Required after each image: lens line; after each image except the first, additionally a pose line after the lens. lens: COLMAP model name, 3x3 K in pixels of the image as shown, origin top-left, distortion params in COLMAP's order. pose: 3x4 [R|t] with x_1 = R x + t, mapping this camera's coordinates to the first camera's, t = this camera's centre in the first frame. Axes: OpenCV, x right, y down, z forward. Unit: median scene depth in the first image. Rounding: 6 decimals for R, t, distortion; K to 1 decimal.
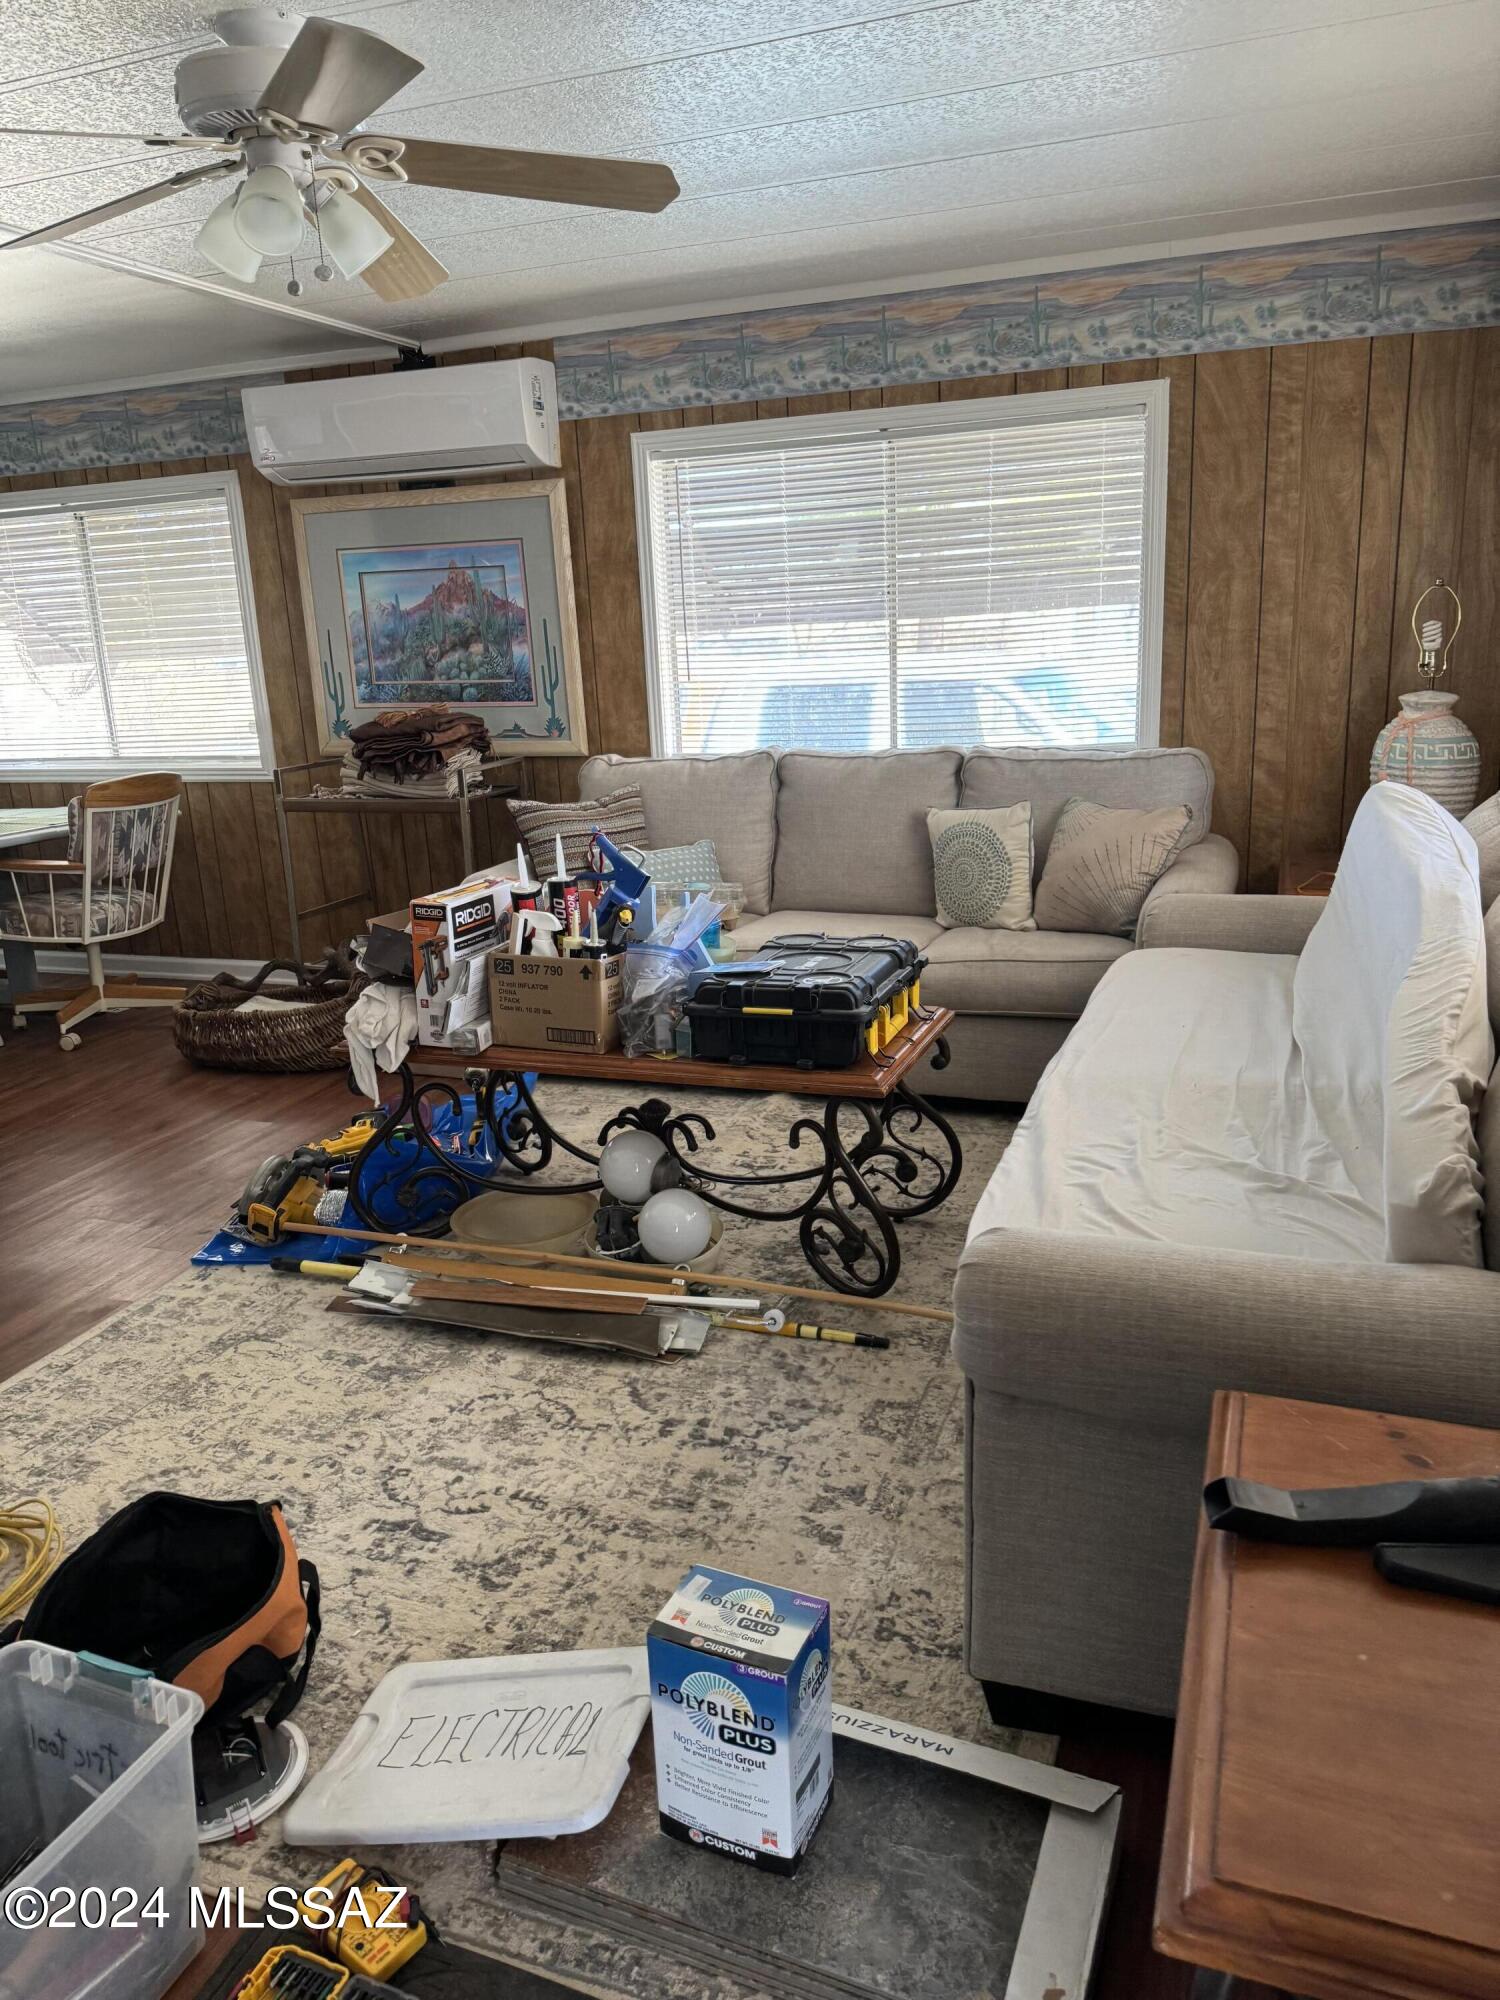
lens RADIAL K [[1421.8, 0, 750.0], [0, 1421.8, 1000.0], [0, 0, 1]] dist [0.178810, -0.212126]
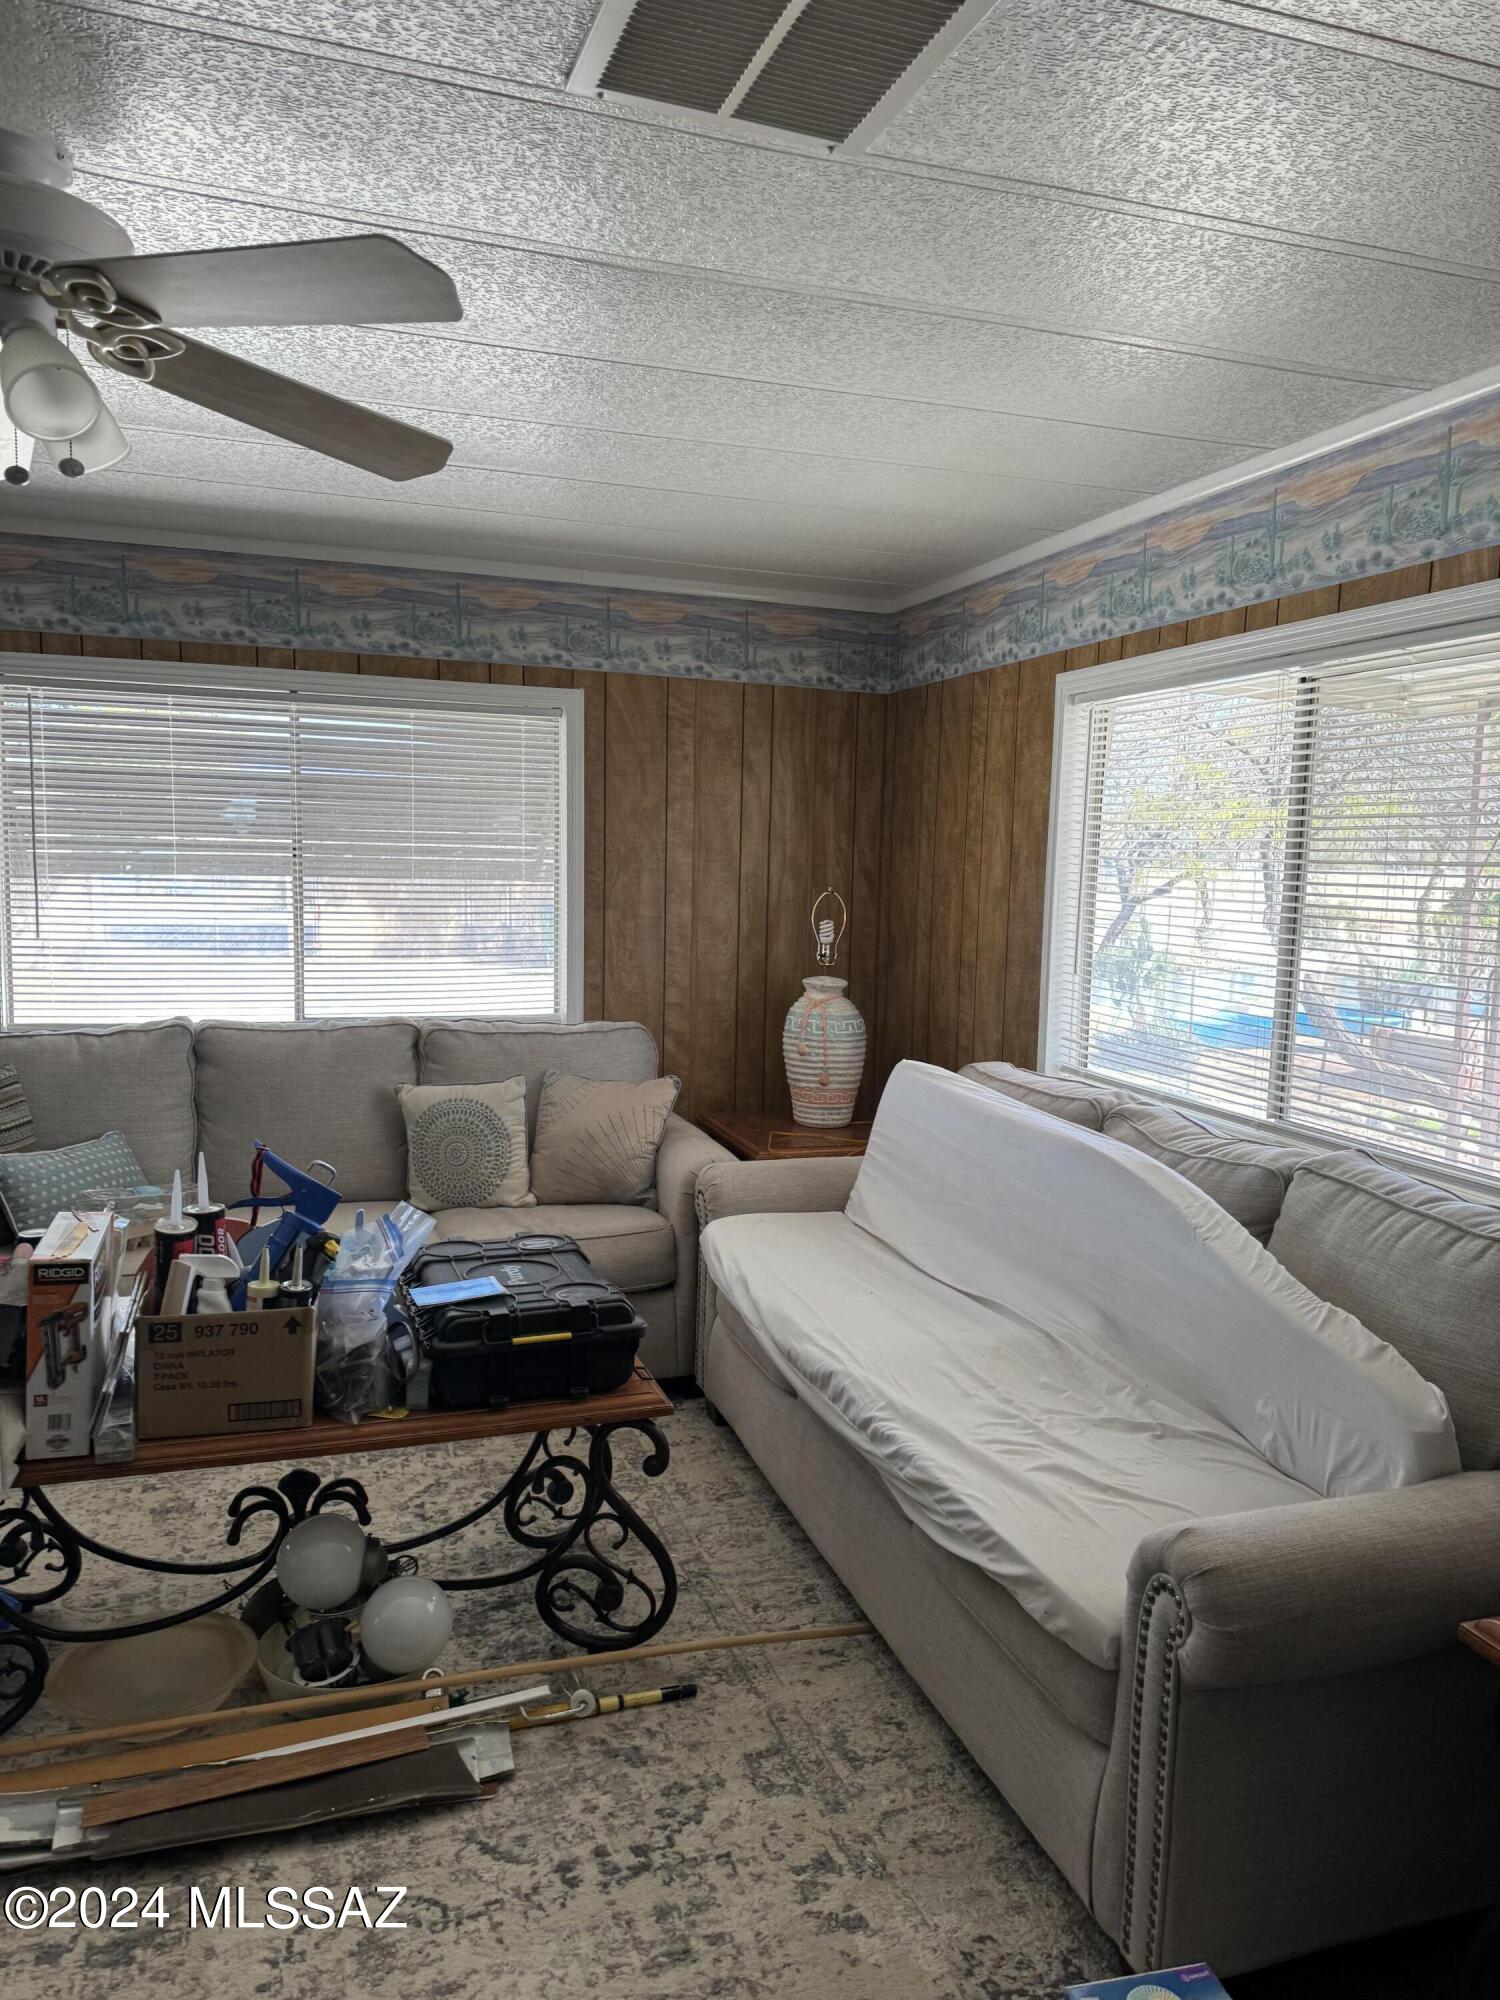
lens RADIAL K [[1437.1, 0, 747.3], [0, 1437.1, 1026.4], [0, 0, 1]] dist [0.002916, -0.004408]
pose [[0.772563, -0.015262, 0.634755, -0.327493], [0.105617, 0.988872, -0.104770, -0.056418], [-0.626093, 0.147982, 0.765578, 0.158784]]
